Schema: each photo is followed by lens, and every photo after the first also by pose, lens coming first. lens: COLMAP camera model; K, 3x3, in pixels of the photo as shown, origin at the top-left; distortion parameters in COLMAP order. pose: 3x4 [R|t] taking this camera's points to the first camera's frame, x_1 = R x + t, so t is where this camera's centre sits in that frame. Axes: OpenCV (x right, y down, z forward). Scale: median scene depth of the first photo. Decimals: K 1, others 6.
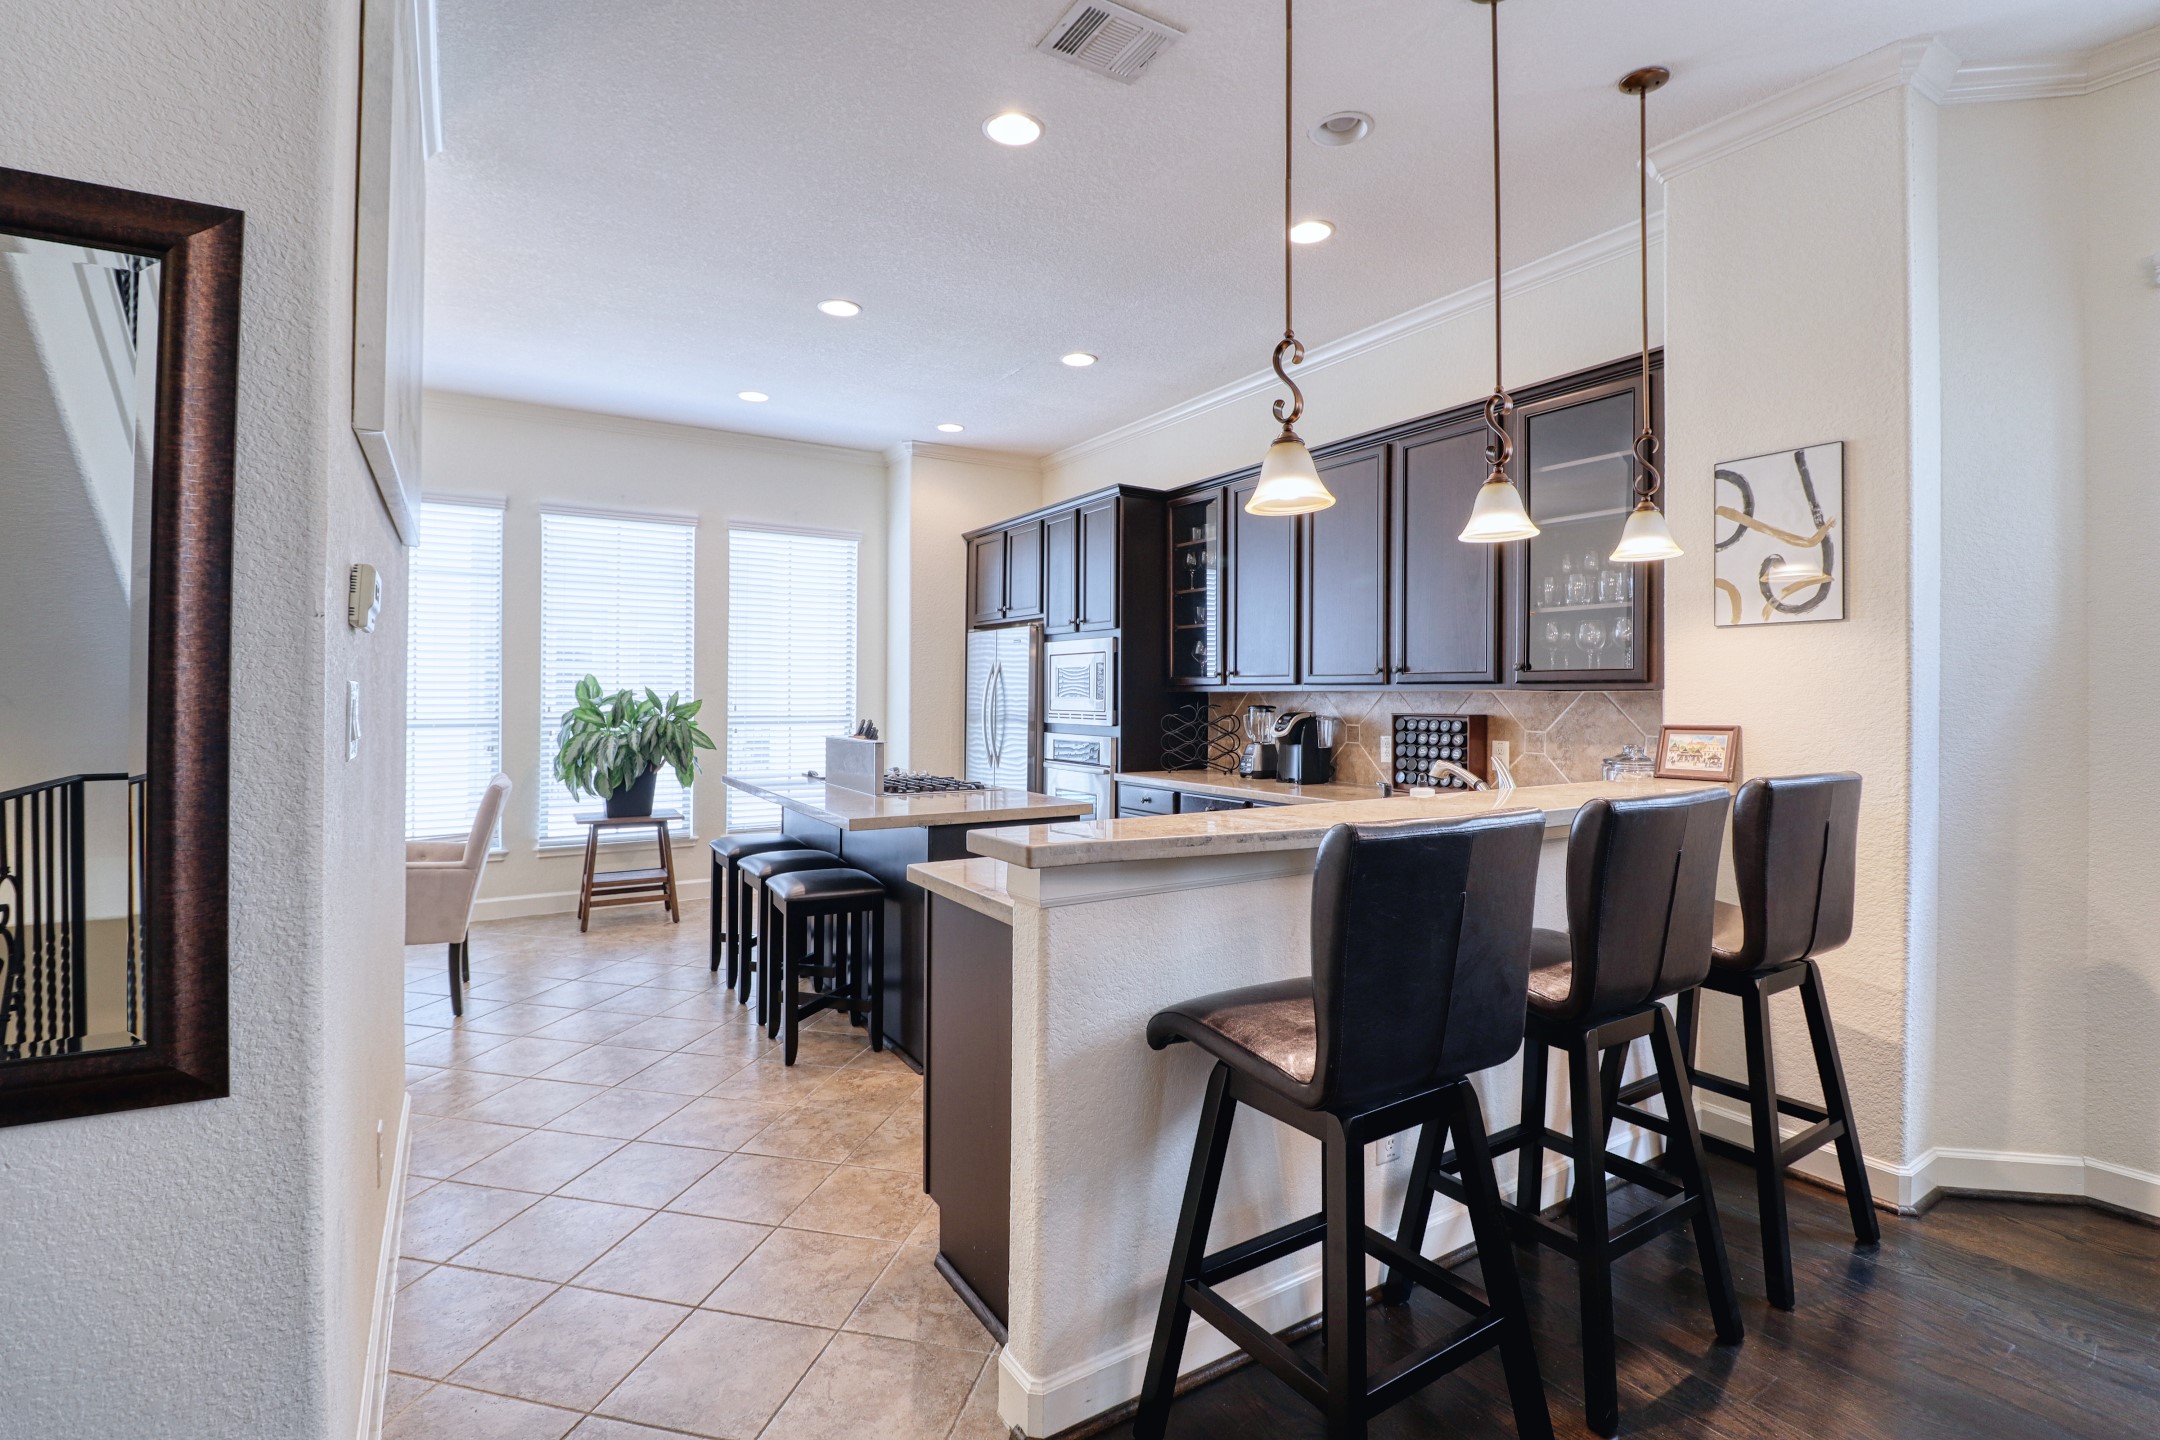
lens RADIAL K [[1005.7, 0, 1086.1], [0, 1005.7, 700.2], [0, 0, 1]] dist [-0.022393, -0.002698]
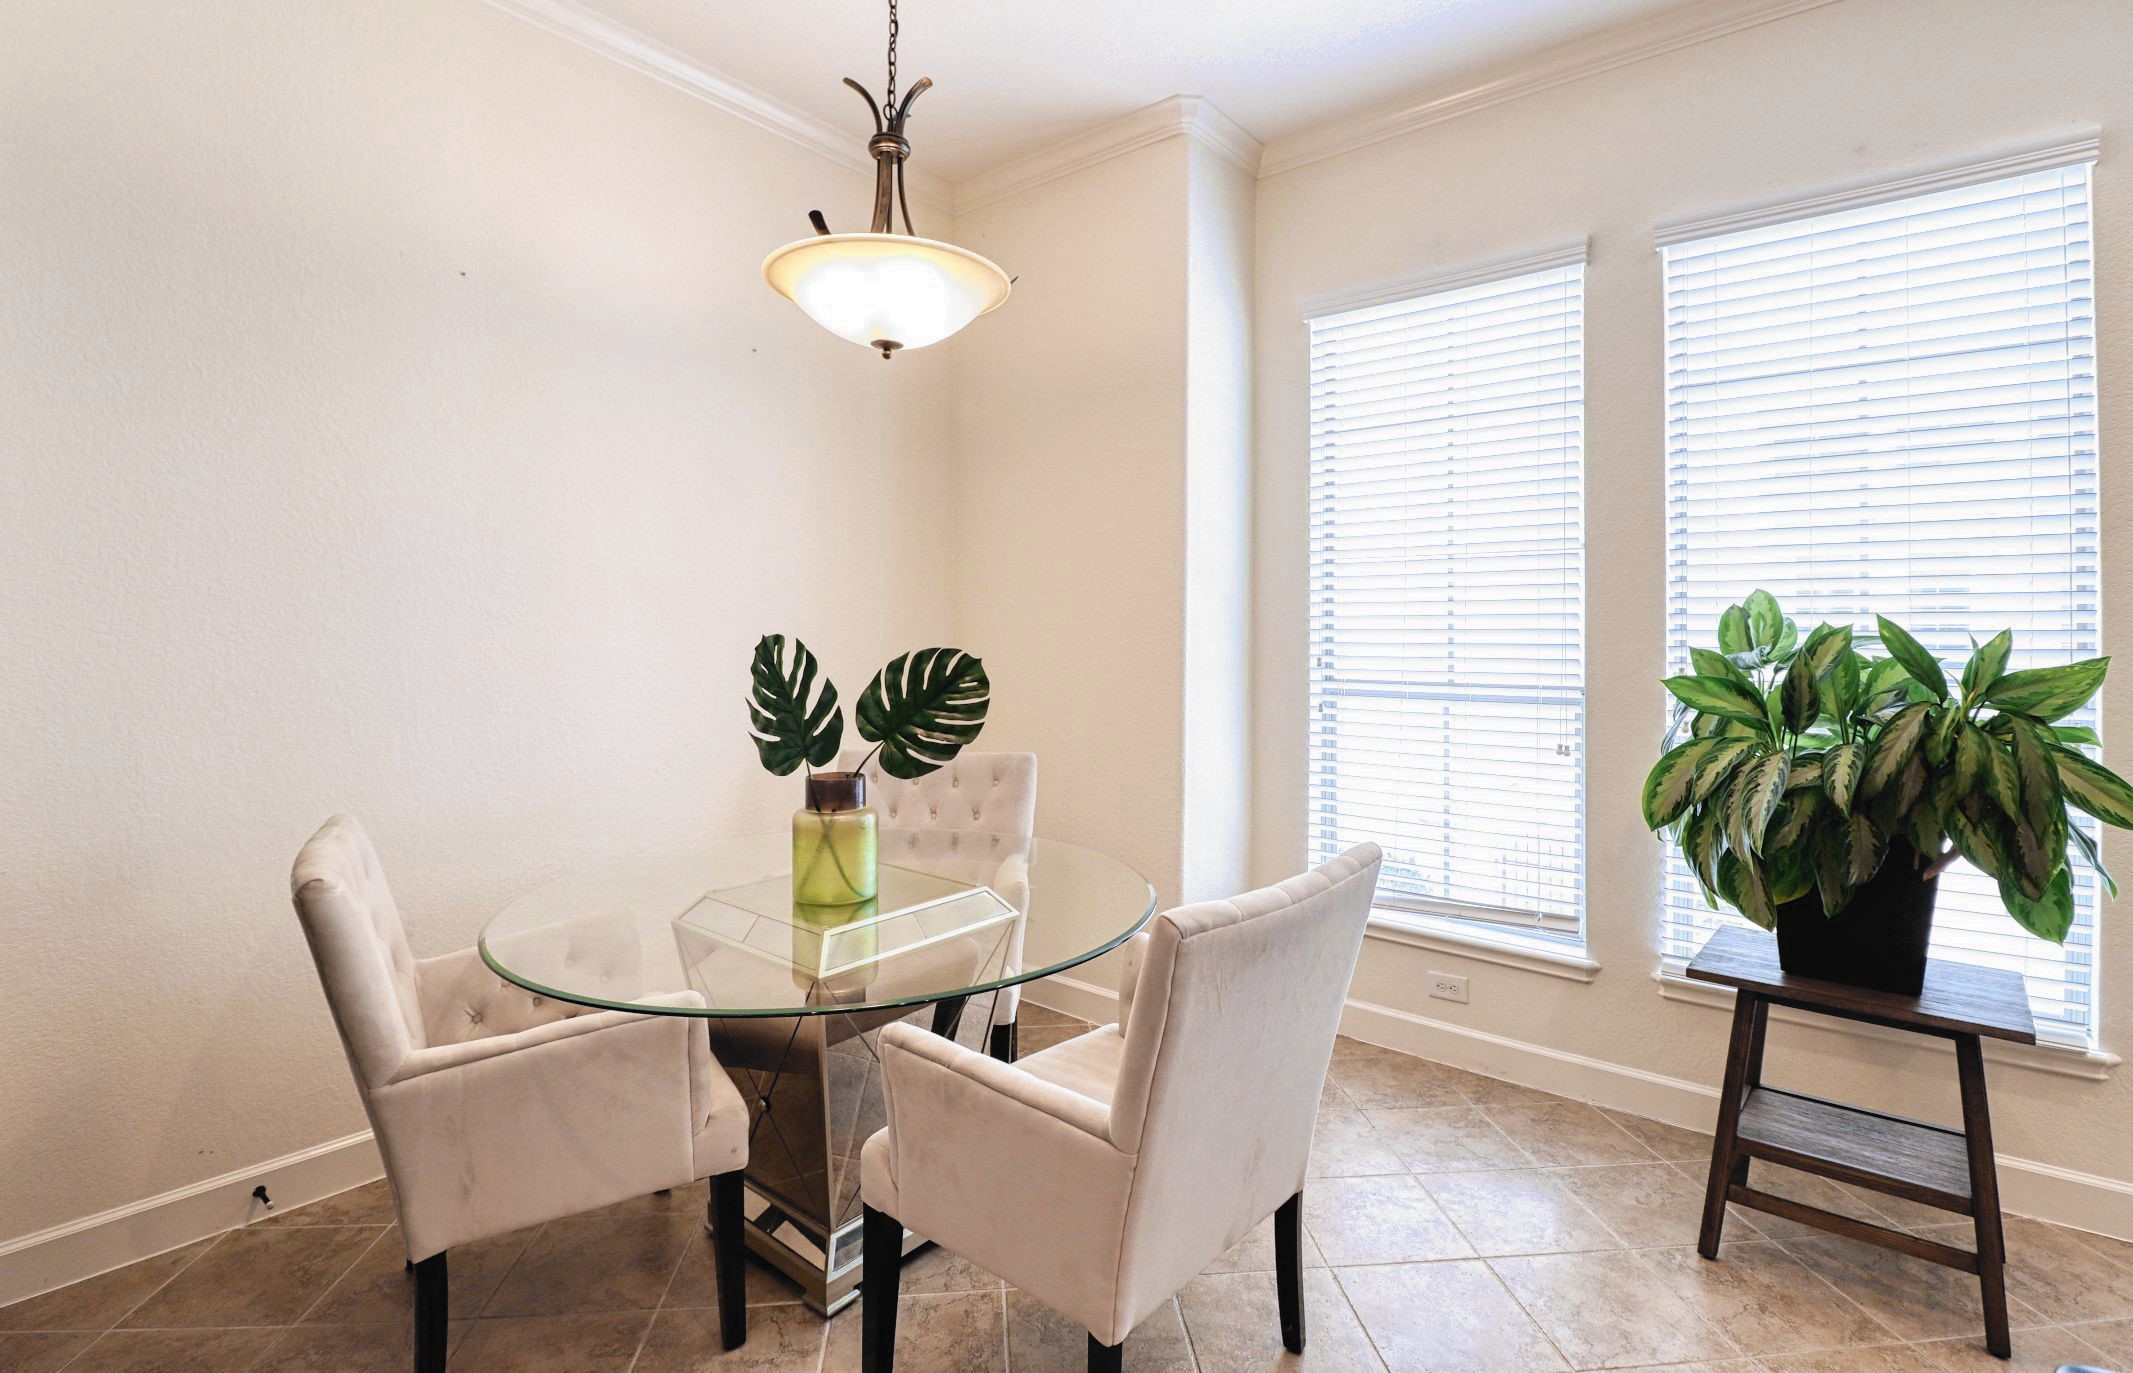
lens RADIAL K [[1007.2, 0, 1087.6], [0, 1007.2, 615.7], [0, 0, 1]] dist [-0.025597, -0.001383]
pose [[0.331110, -0.020637, -0.943367, -0.218262], [-0.008410, 0.999657, -0.024820, -0.003657], [0.943555, 0.016151, 0.330823, 0.645102]]
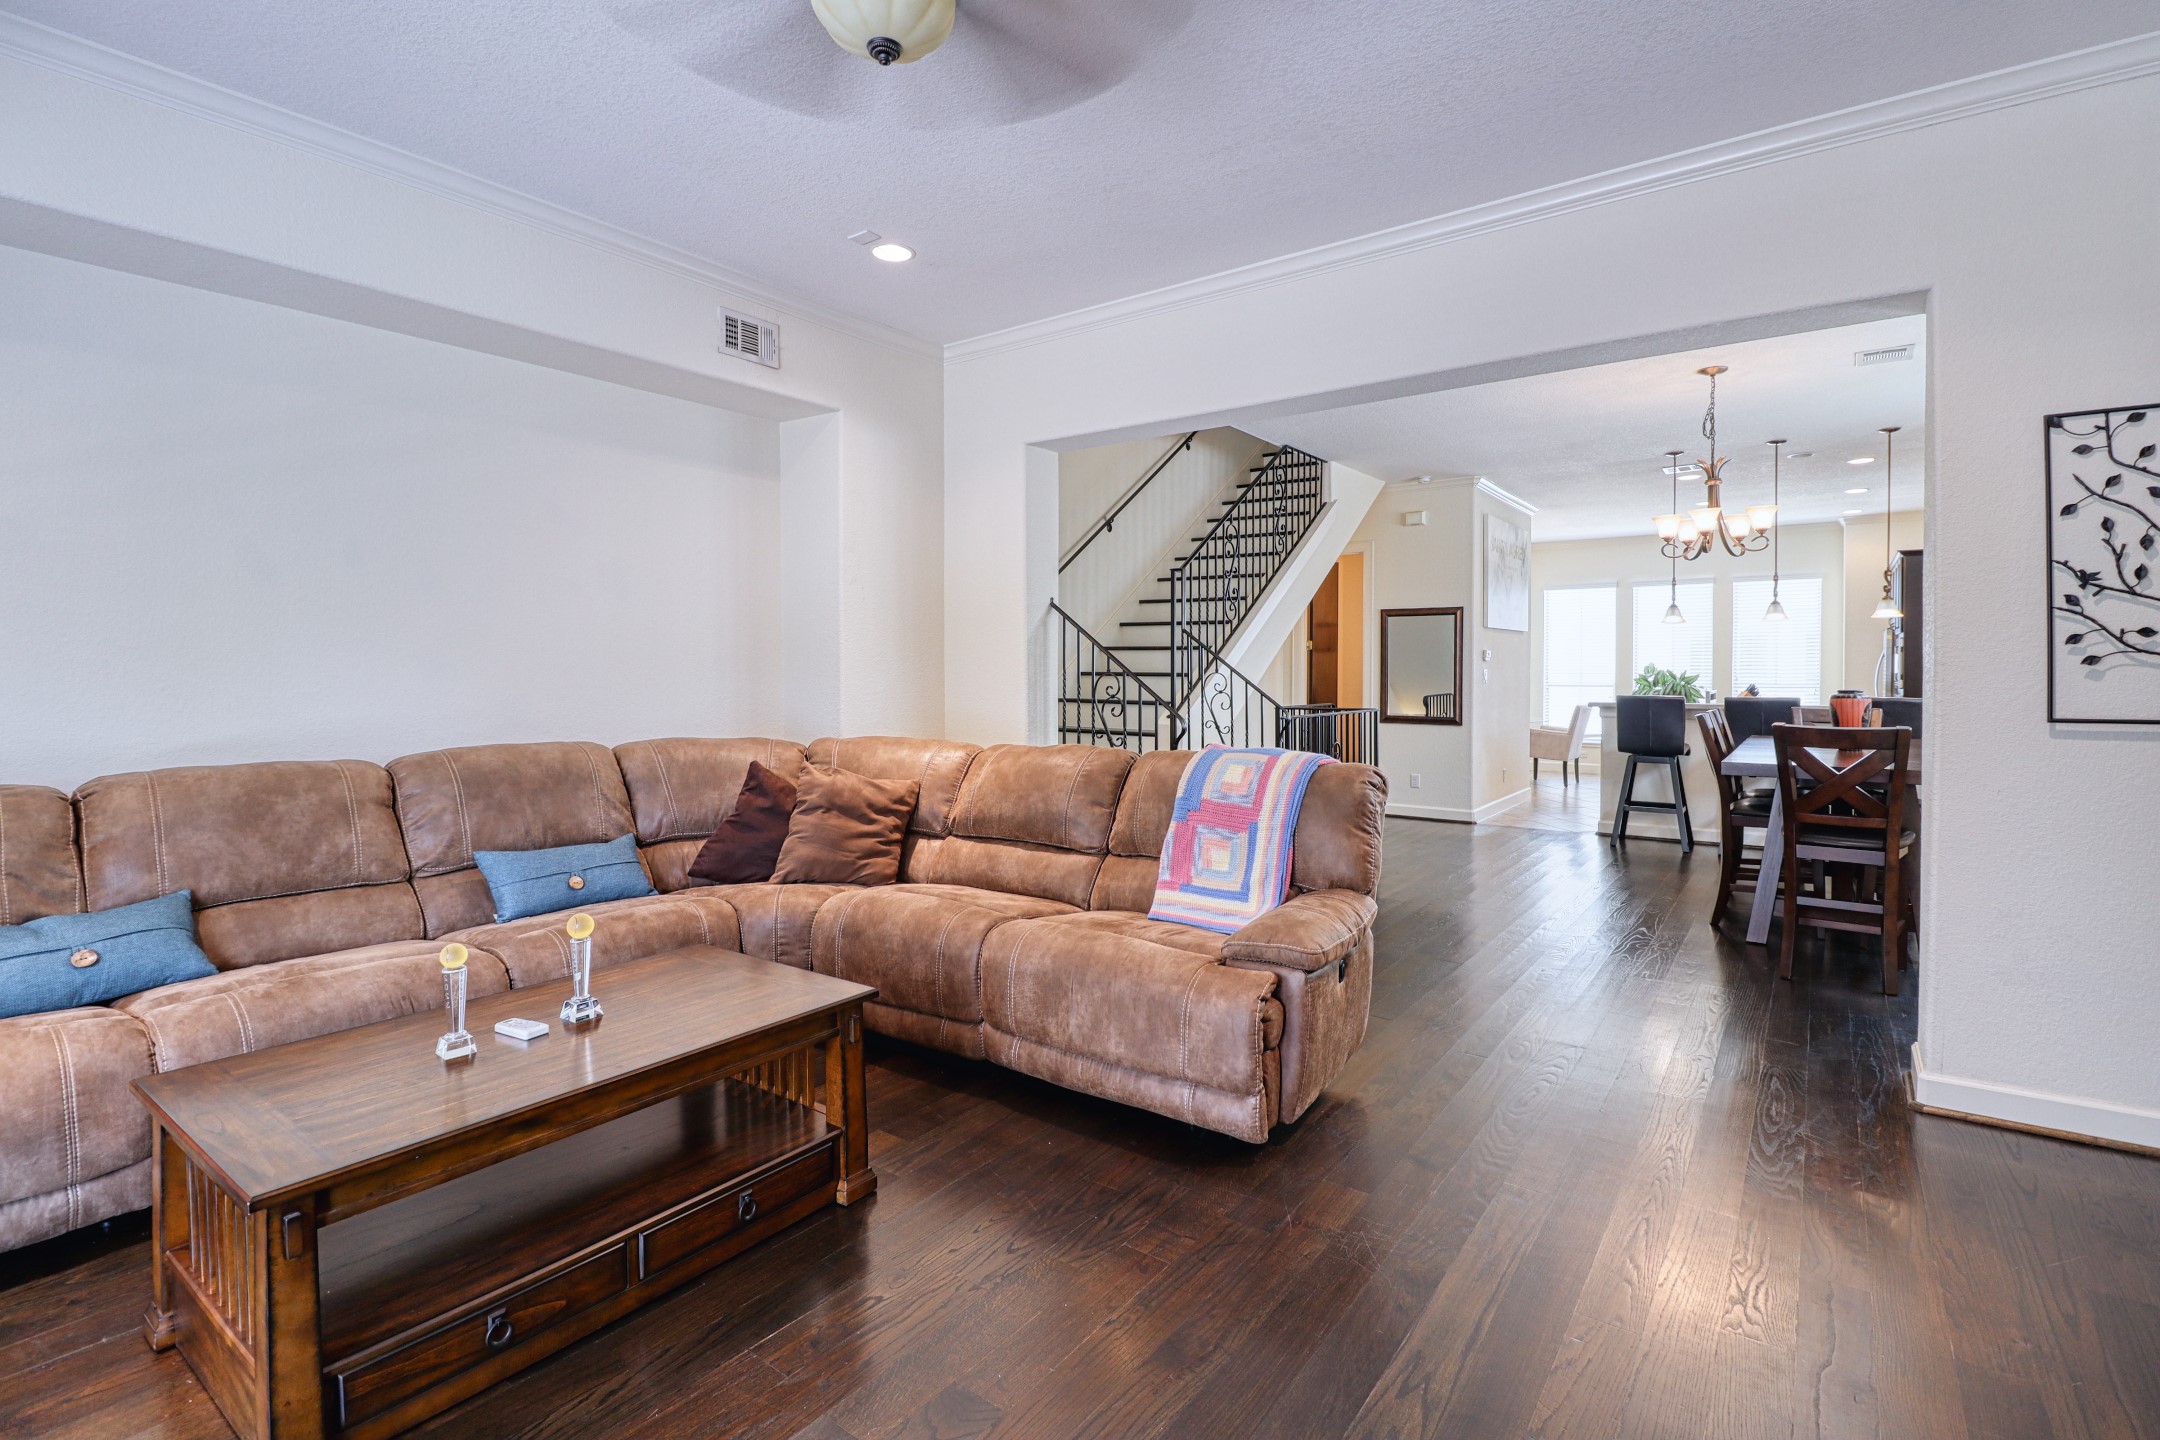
lens RADIAL K [[1005.7, 0, 1082.0], [0, 1005.7, 701.2], [0, 0, 1]] dist [-0.022393, -0.002698]
pose [[0.365910, 0.013101, -0.930558, 1.081558], [0.001548, 0.999891, 0.014686, 0.022750], [0.930649, -0.006814, 0.365850, -0.937337]]
